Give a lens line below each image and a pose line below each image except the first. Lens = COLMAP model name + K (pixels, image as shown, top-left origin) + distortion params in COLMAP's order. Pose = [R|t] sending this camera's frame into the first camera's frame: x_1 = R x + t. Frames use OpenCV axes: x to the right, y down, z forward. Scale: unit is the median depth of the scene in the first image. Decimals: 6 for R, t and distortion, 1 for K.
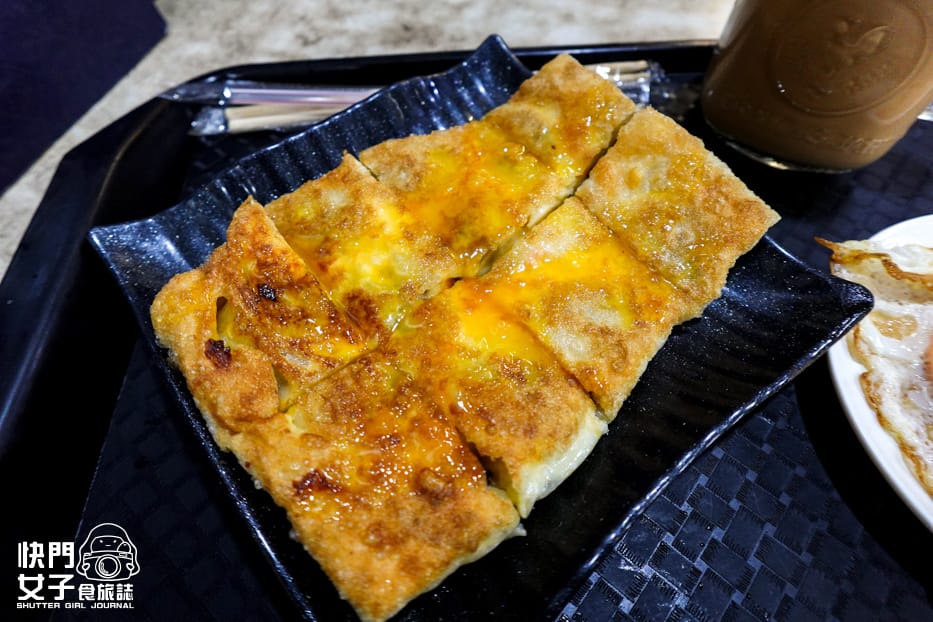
lens RADIAL K [[527.7, 0, 469.8], [0, 527.7, 313.1], [0, 0, 1]] dist [0.035119, -0.008853]
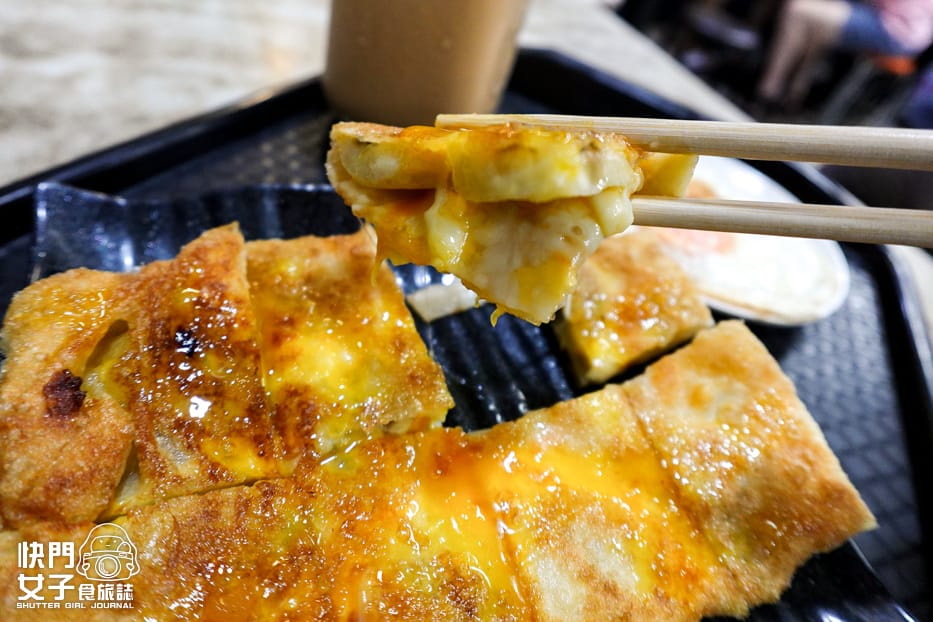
lens RADIAL K [[527.7, 0, 468.9], [0, 527.7, 308.0], [0, 0, 1]] dist [0.035119, -0.008853]
pose [[0.916077, 0.400558, 0.018864, -0.066251], [-0.379993, 0.882148, -0.278245, -0.023076], [-0.128094, 0.247726, 0.960325, 0.259571]]
